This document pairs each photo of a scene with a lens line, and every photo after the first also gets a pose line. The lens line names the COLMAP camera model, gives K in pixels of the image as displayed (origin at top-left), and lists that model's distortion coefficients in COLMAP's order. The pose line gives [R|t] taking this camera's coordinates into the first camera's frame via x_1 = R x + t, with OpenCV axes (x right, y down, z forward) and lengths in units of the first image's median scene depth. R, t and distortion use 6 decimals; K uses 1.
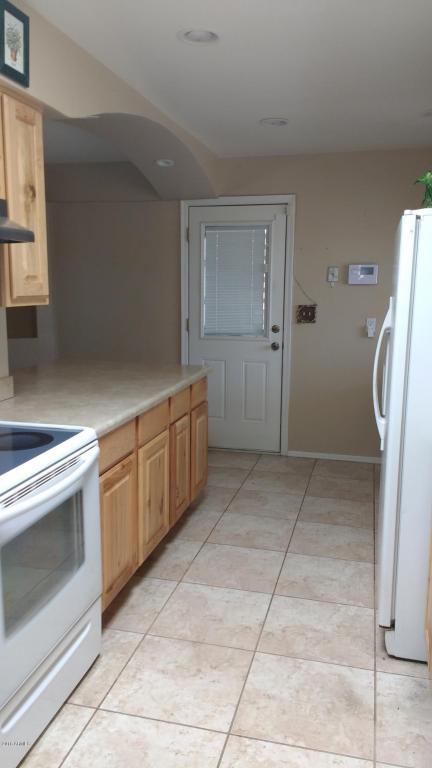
lens RADIAL K [[601.1, 0, 213.8], [0, 601.1, 382.3], [0, 0, 1]] dist [0.062769, -0.102826]
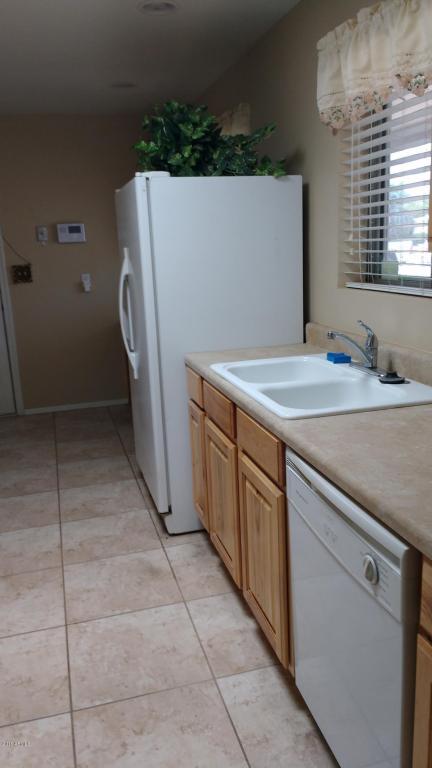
lens RADIAL K [[601.1, 0, 221.5], [0, 601.1, 382.4], [0, 0, 1]] dist [0.062769, -0.102826]
pose [[0.862433, -0.156648, 0.481321, -0.149831], [0.128117, 0.987499, 0.091825, 0.033092], [-0.489688, -0.017528, 0.871721, -0.117466]]
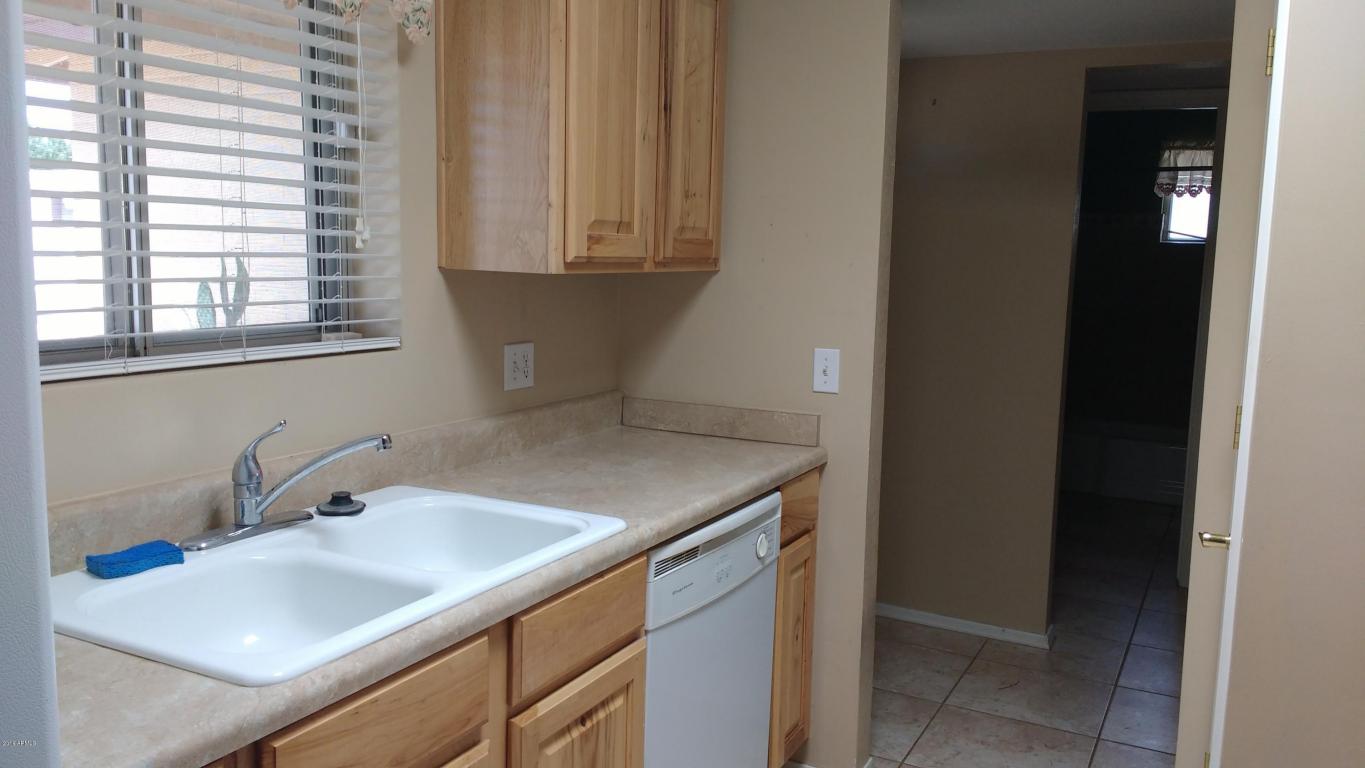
lens RADIAL K [[1068.4, 0, 674.9], [0, 1068.4, 381.8], [0, 0, 1]] dist [0.062769, -0.102826]
pose [[-0.971245, -0.064646, 0.229137, 0.012392], [0.002289, 0.959850, 0.280504, -0.157613], [-0.238071, 0.272962, -0.932102, 1.020969]]
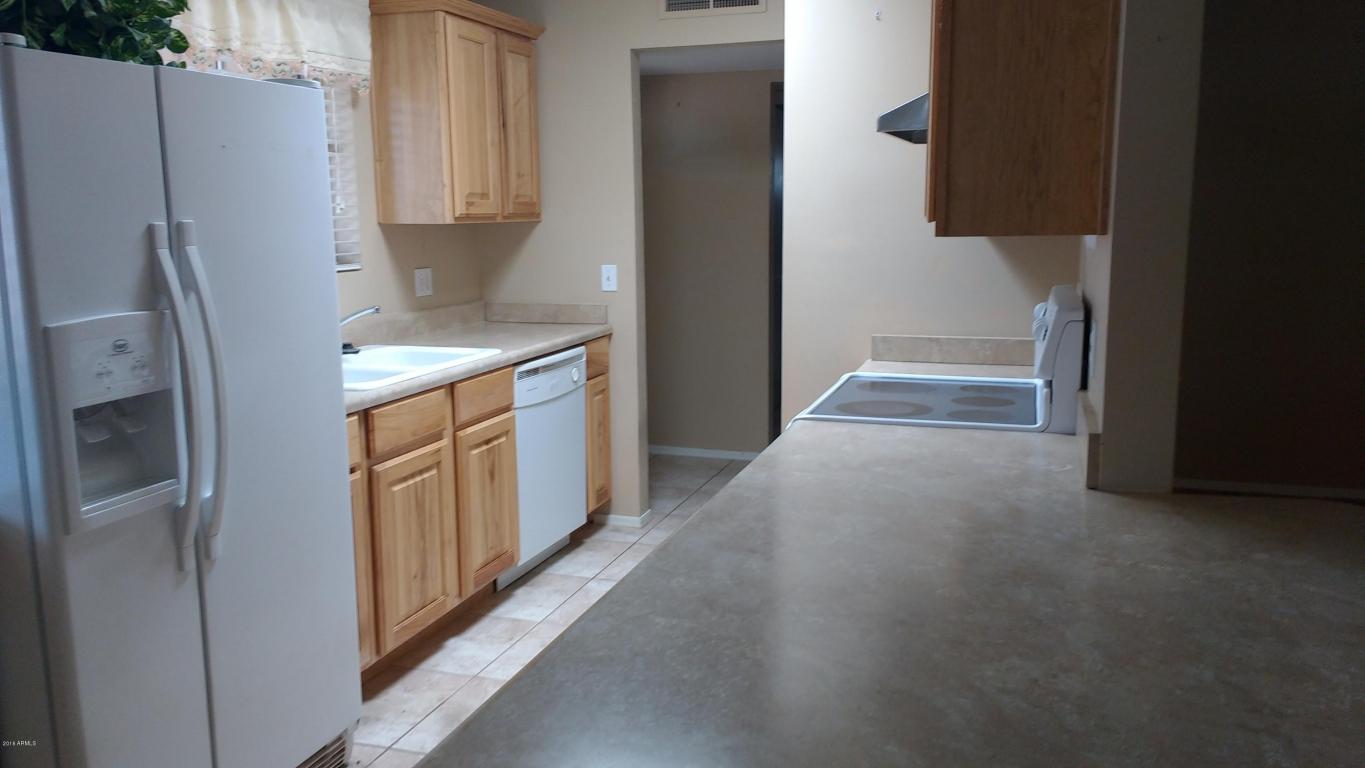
lens RADIAL K [[1068.4, 0, 680.4], [0, 1068.4, 388.1], [0, 0, 1]] dist [0.062769, -0.102826]
pose [[-0.997634, -0.012546, 0.067588, -0.125619], [0.009934, 0.946570, 0.322344, -0.266171], [-0.068021, 0.322253, -0.944207, 1.701171]]
